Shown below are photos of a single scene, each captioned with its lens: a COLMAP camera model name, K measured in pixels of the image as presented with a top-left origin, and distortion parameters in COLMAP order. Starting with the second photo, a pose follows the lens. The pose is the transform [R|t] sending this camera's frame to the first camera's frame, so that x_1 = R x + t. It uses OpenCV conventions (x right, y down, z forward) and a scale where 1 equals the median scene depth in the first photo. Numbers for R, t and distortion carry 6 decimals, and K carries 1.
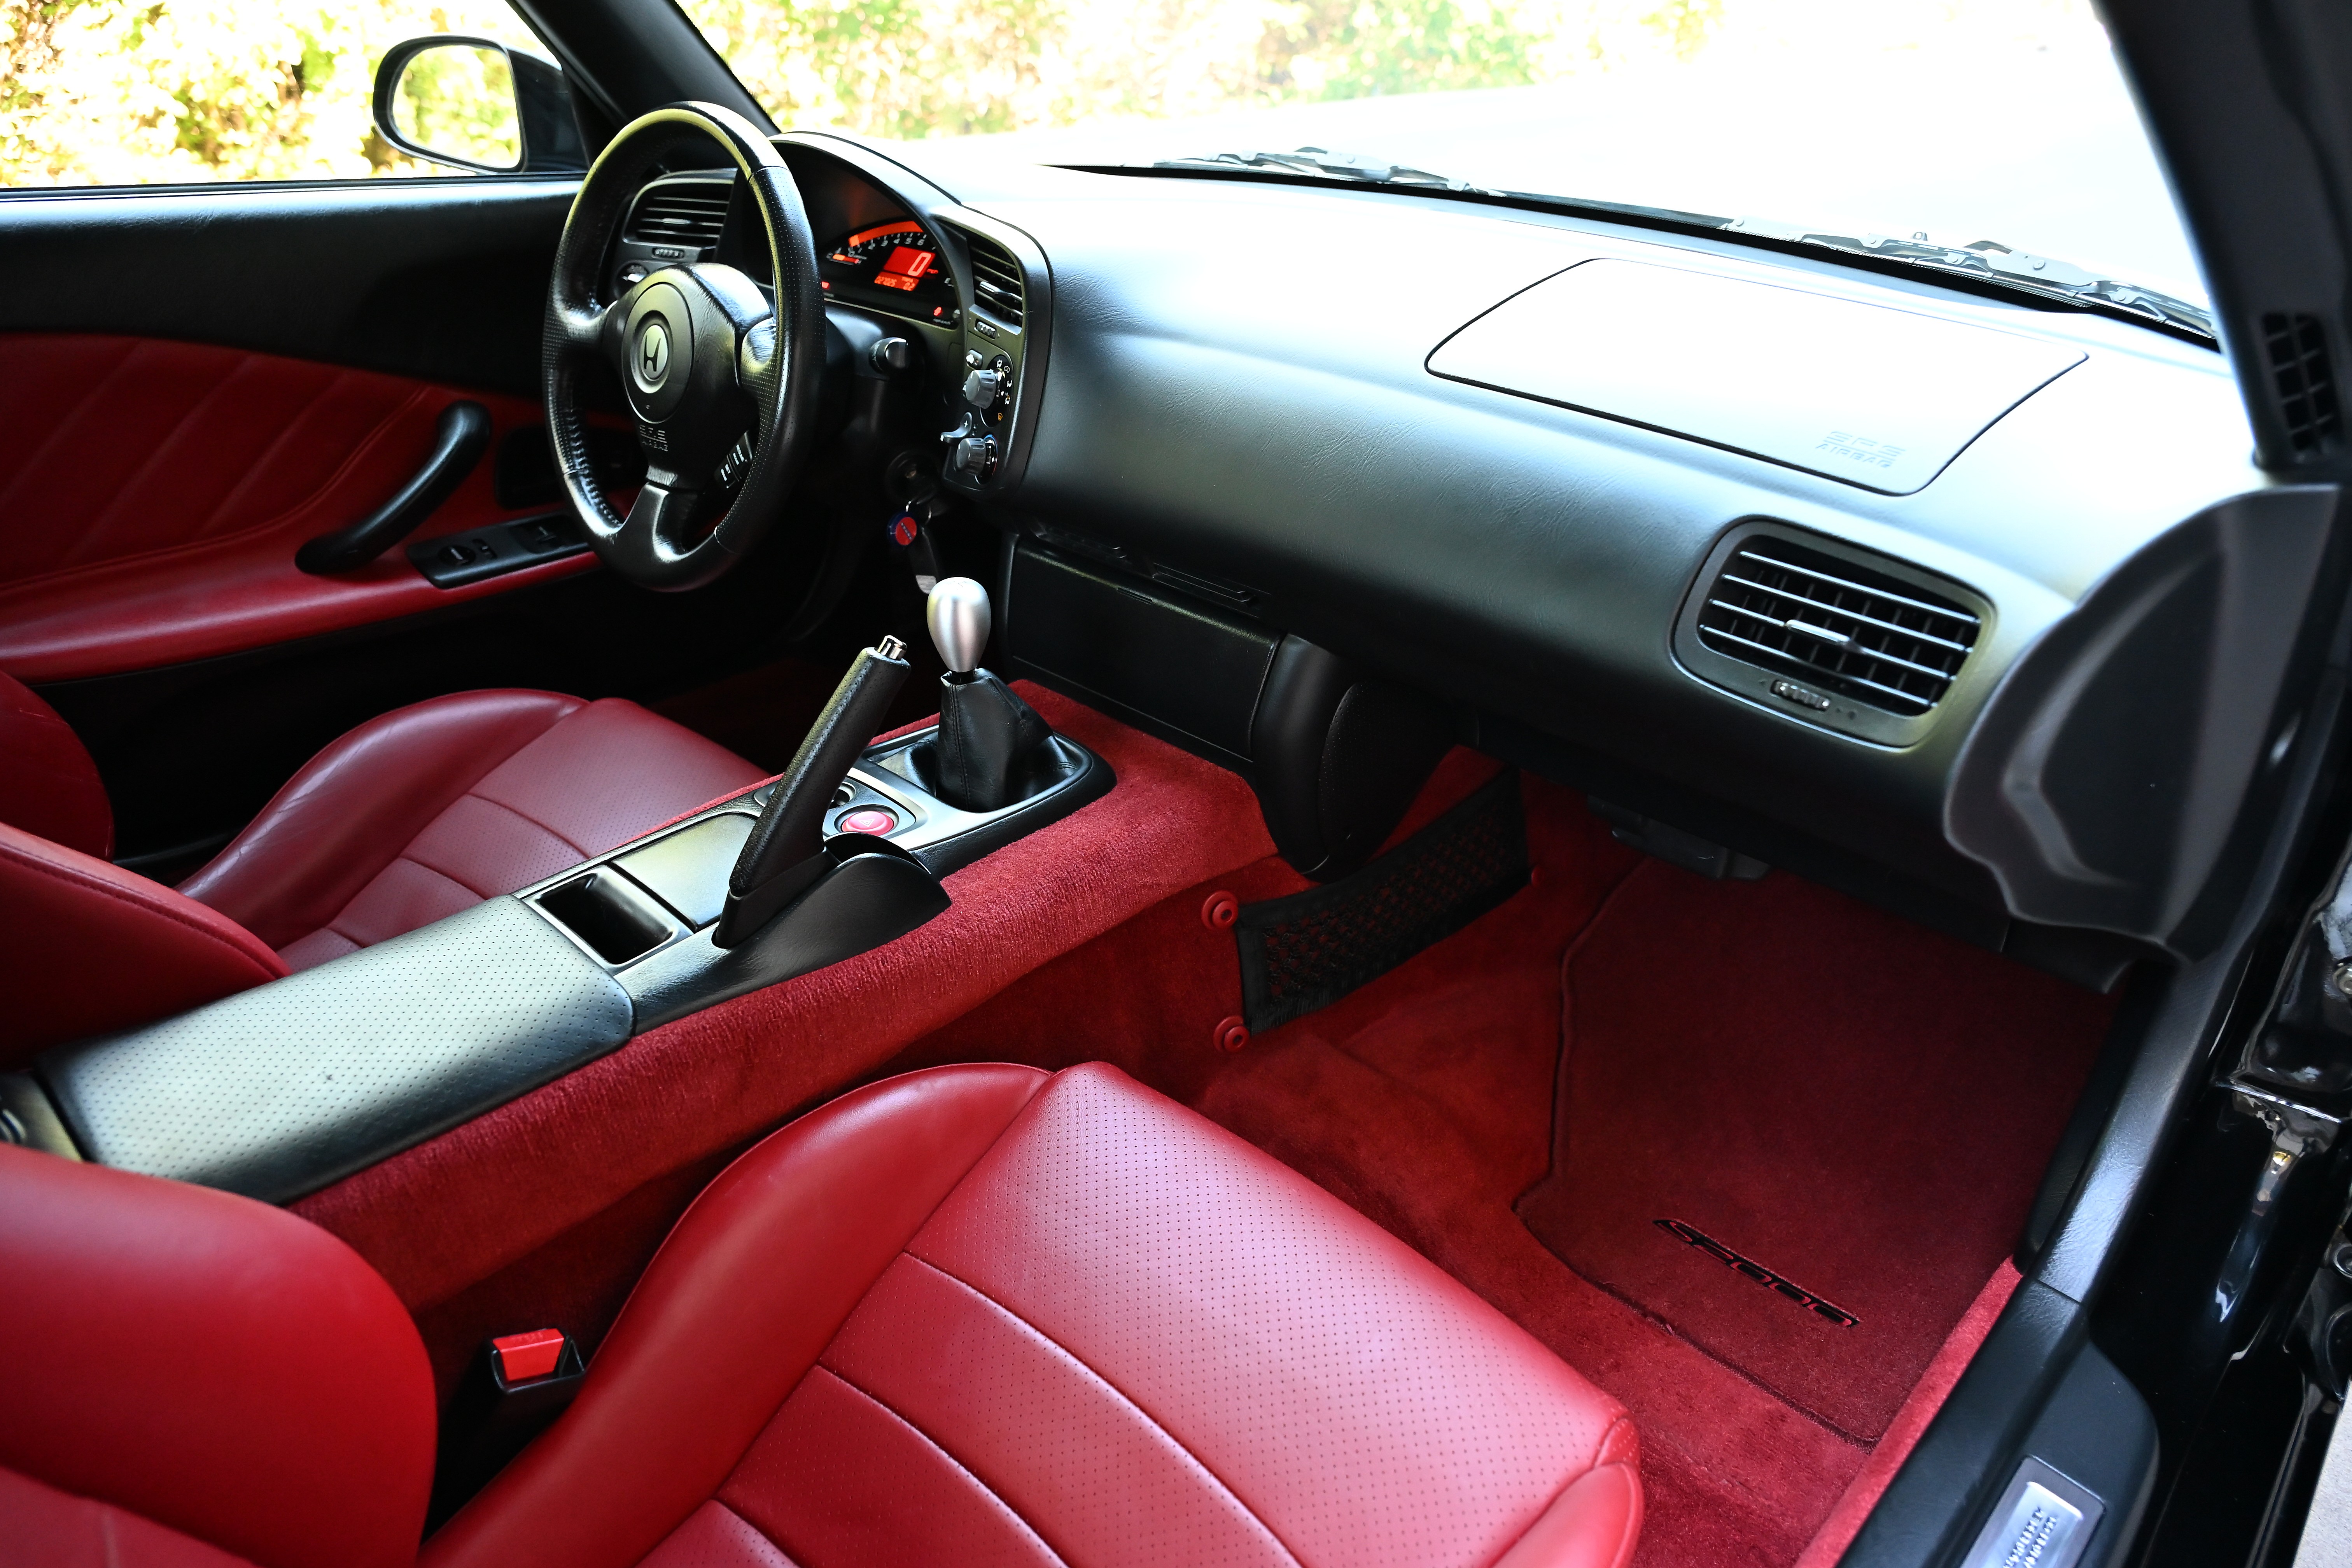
lens RADIAL K [[1506.8, 0, 1174.8], [0, 1506.8, 789.1], [0, 0, 1]] dist [-0.016008, 0.001188]
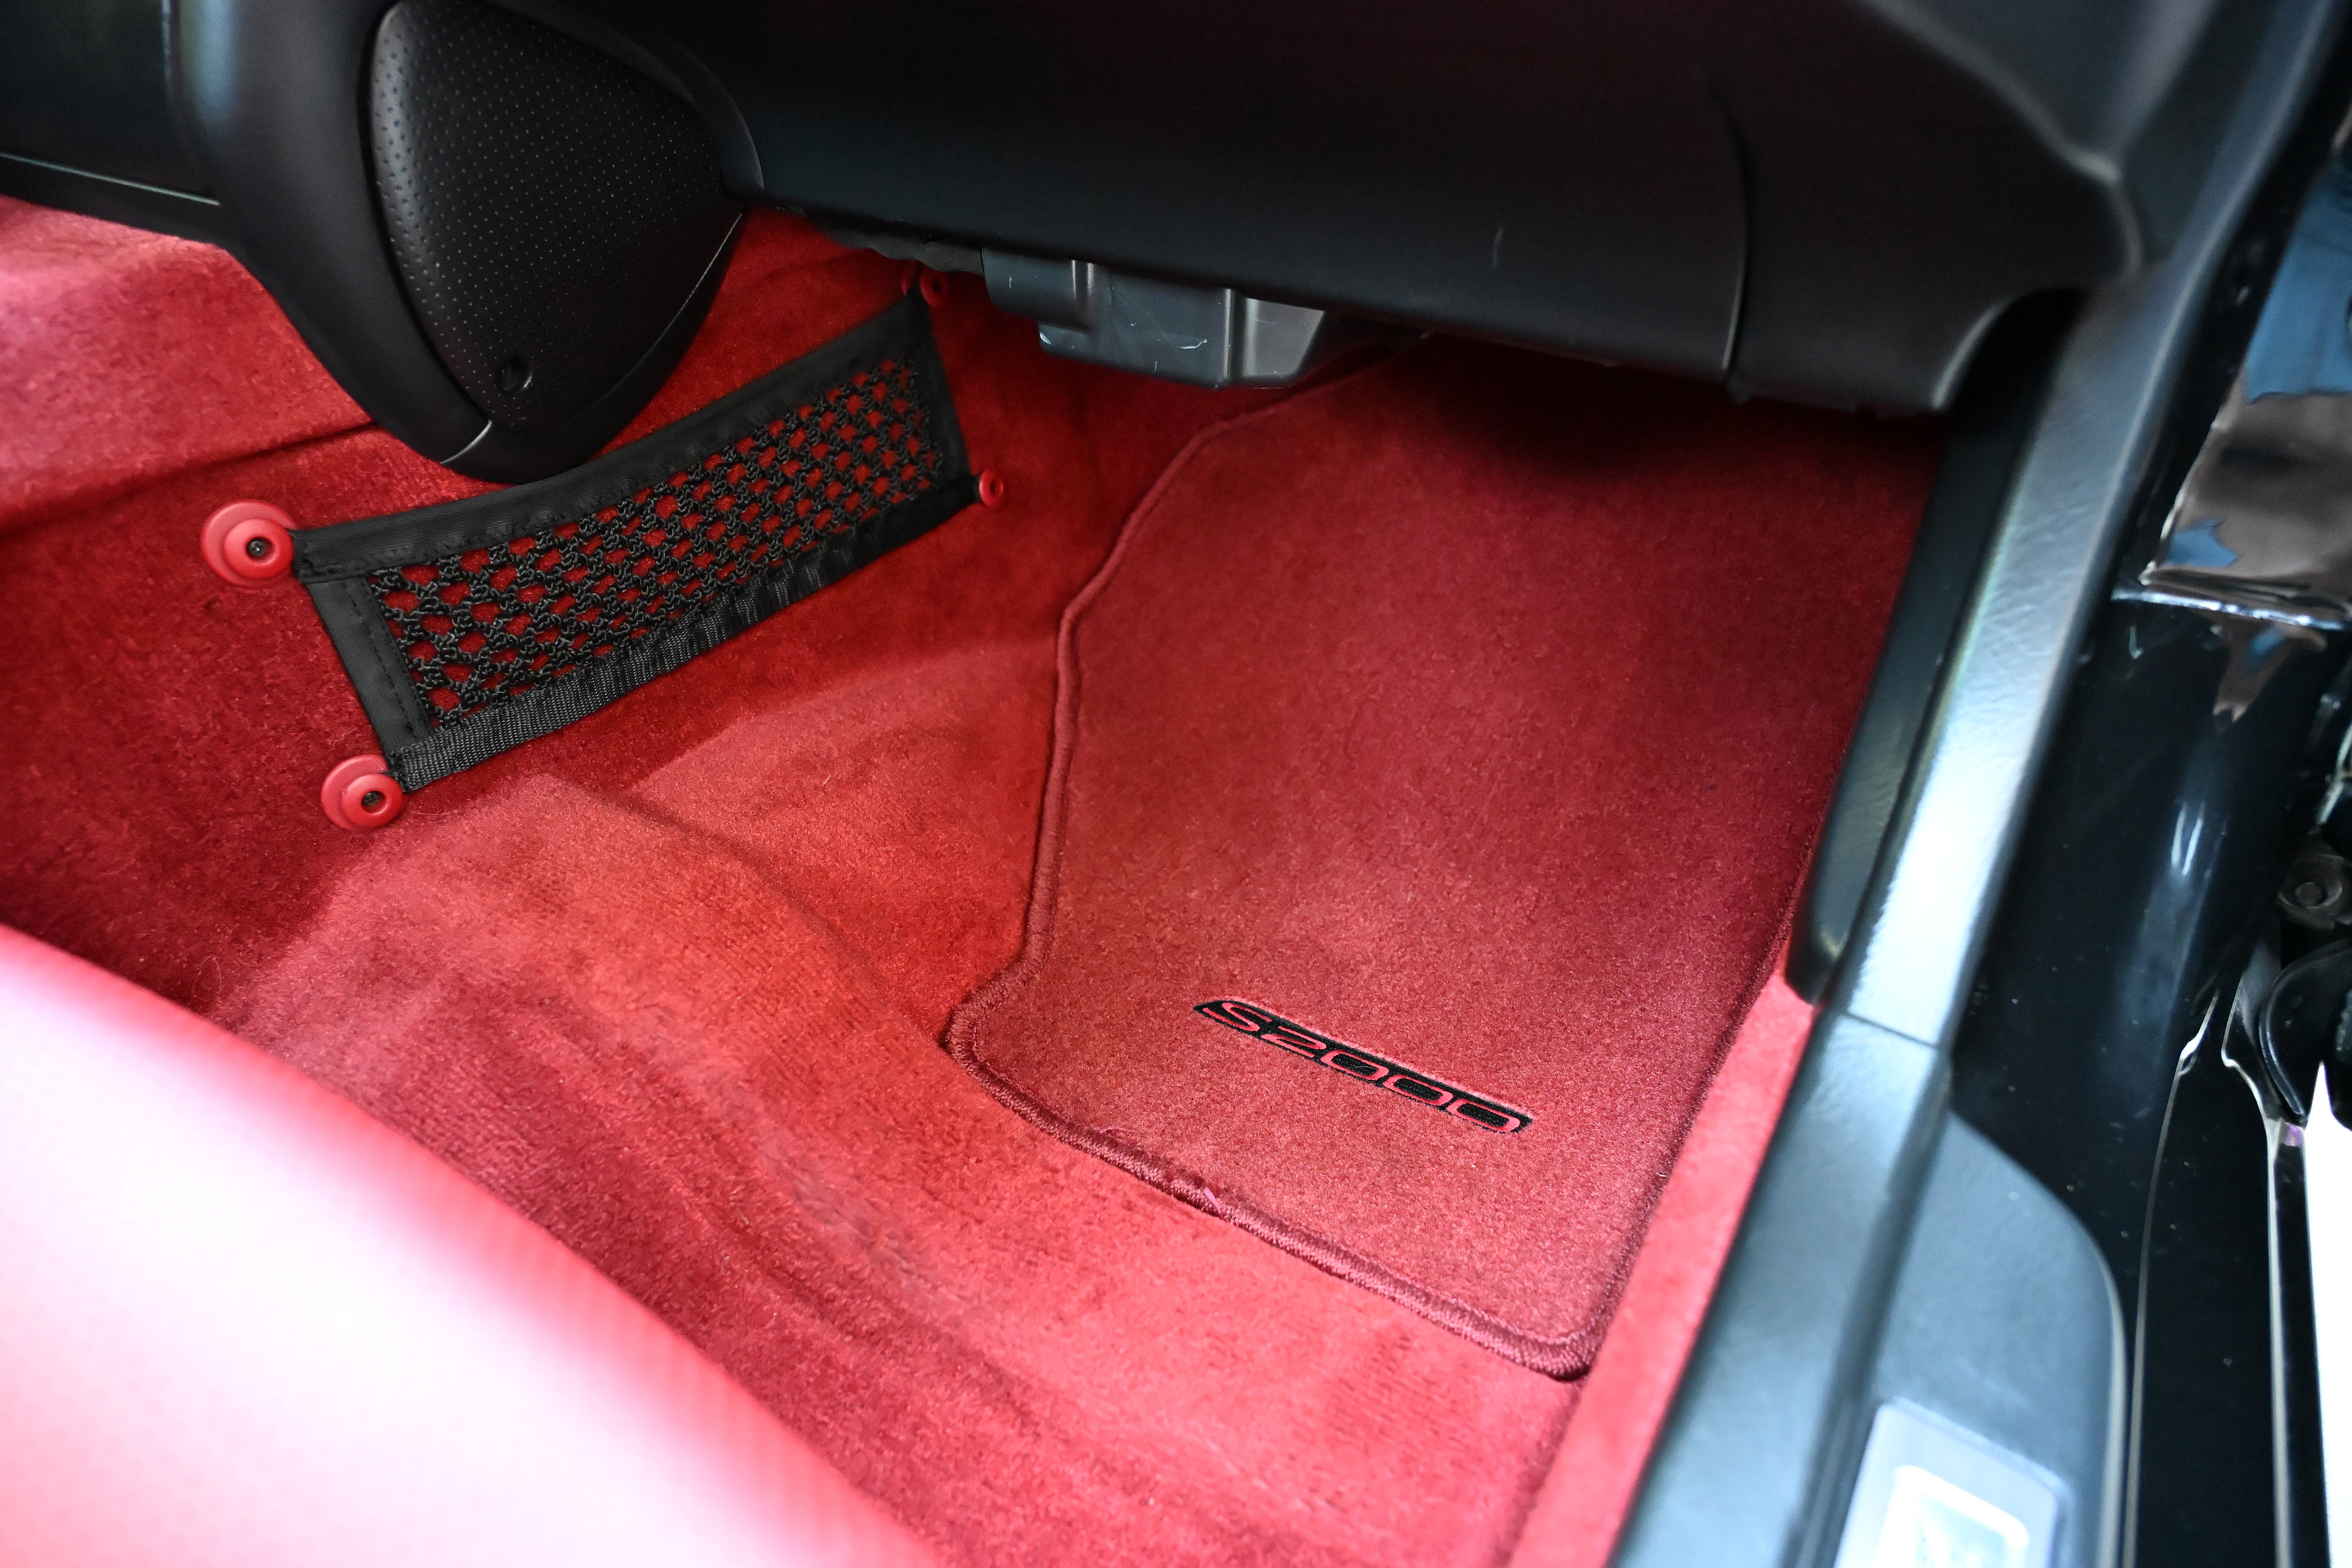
lens RADIAL K [[1506.9, 0, 1180.0], [0, 1506.9, 786.4], [0, 0, 1]] dist [-0.016008, 0.001188]
pose [[0.972049, -0.139034, 0.189181, 0.222117], [0.115975, 0.984973, 0.127980, 0.131762], [-0.204132, -0.102462, 0.973566, 0.453488]]
